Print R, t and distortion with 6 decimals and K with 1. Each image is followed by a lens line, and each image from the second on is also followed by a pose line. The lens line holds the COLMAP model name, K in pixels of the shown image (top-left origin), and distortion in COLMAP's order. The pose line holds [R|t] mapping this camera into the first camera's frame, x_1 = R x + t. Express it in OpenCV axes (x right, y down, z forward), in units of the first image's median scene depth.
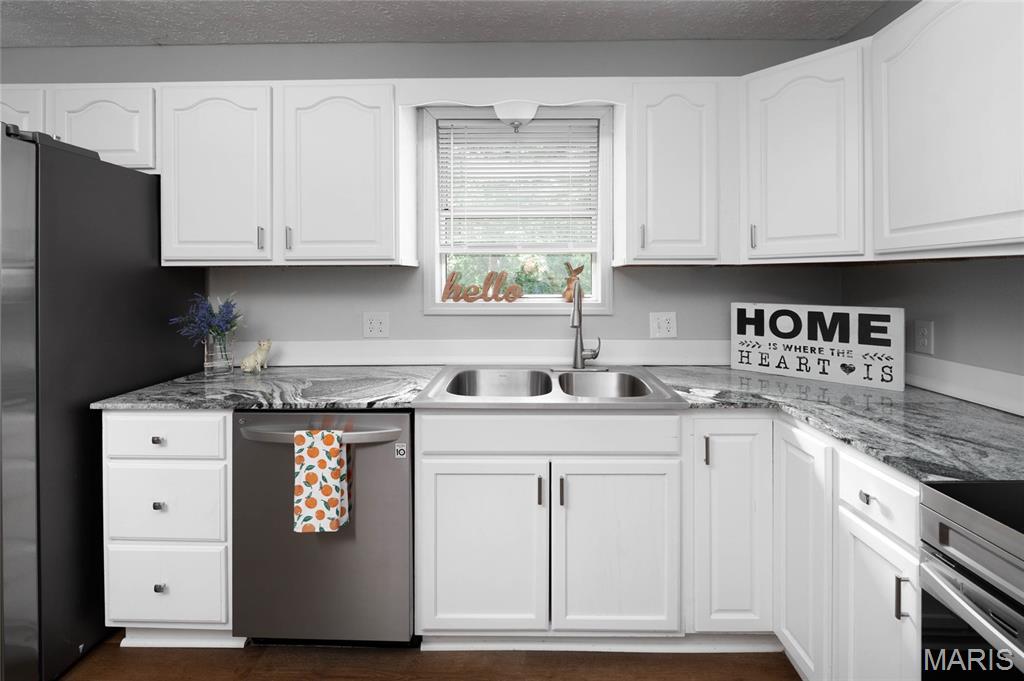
lens RADIAL K [[437.3, 0, 523.1], [0, 437.3, 282.8], [0, 0, 1]] dist [-0.010854, -0.000355]
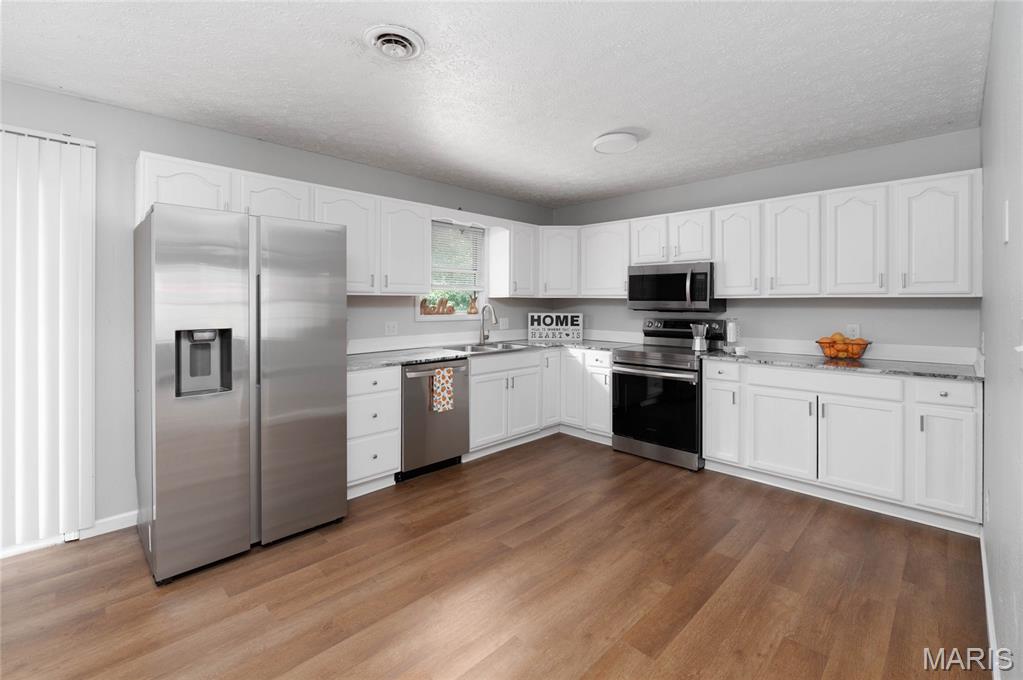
lens RADIAL K [[445.8, 0, 503.3], [0, 445.8, 308.3], [0, 0, 1]] dist [-0.013542, 0.001707]
pose [[0.702310, -0.005916, 0.711847, -1.582257], [-0.001364, 0.999952, 0.009656, -0.005466], [-0.711870, -0.007752, 0.702268, -0.734032]]
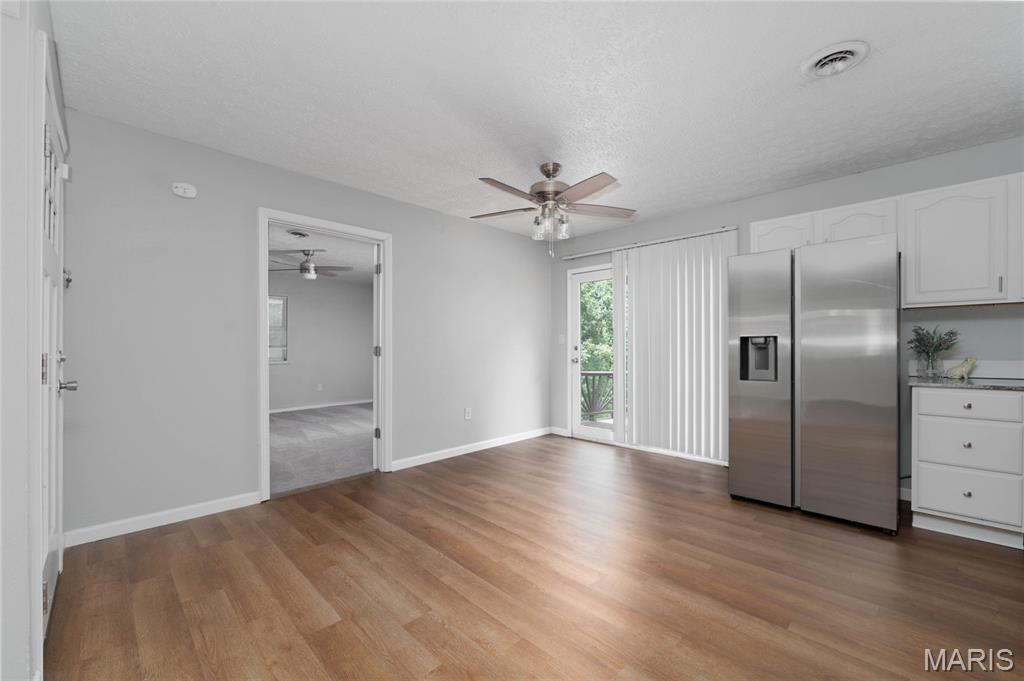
lens RADIAL K [[416.5, 0, 519.4], [0, 416.5, 344.4], [0, 0, 1]] dist [-0.000350, -0.001889]
pose [[0.729198, -0.004979, -0.684284, -0.841668], [0.000186, 0.999975, -0.007077, 0.111520], [0.684302, 0.005033, 0.729181, -1.155747]]
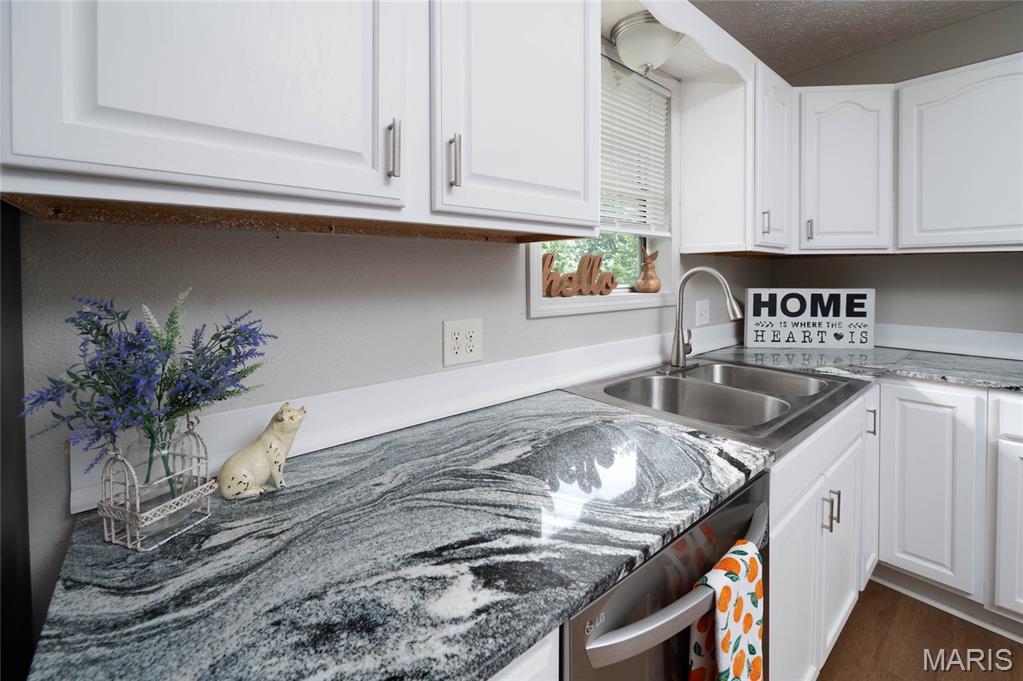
lens RADIAL K [[425.7, 0, 518.0], [0, 425.7, 283.3], [0, 0, 1]] dist [0.009790, 0.000781]
pose [[0.755623, -0.013539, 0.654867, -0.785416], [0.004703, 0.999873, 0.015245, 0.013705], [-0.654990, -0.008440, 0.755590, 0.636917]]
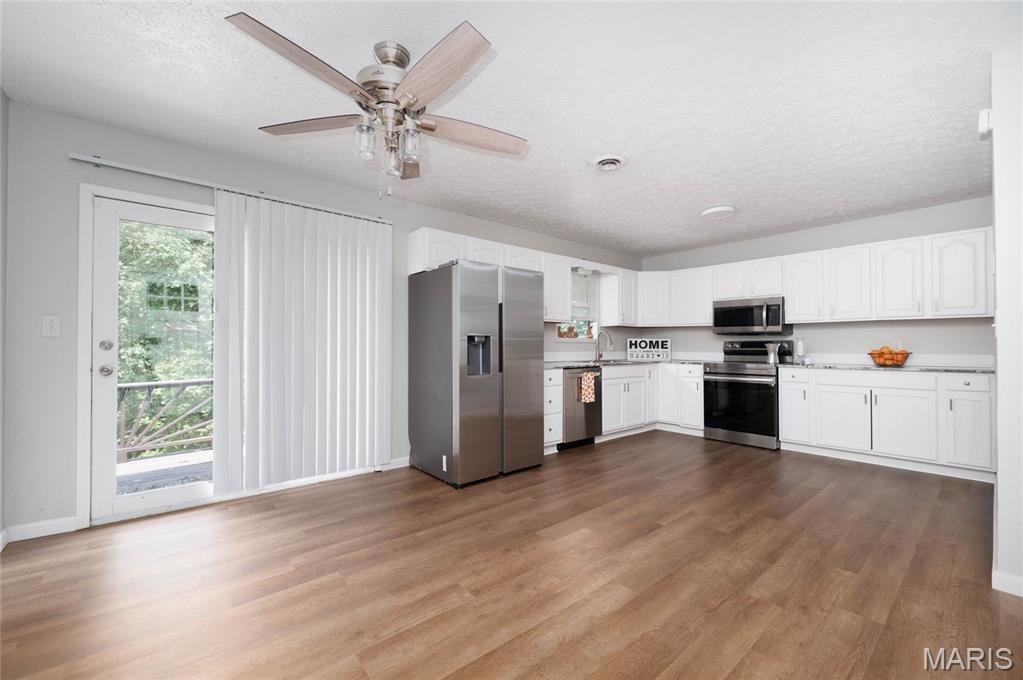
lens RADIAL K [[416.1, 0, 511.0], [0, 416.1, 340.4], [0, 0, 1]] dist [-0.000350, -0.001889]
pose [[0.751642, 0.011481, 0.659471, -2.441175], [-0.002539, 0.999891, -0.014514, 0.117938], [-0.659566, 0.009234, 0.751590, -0.804306]]
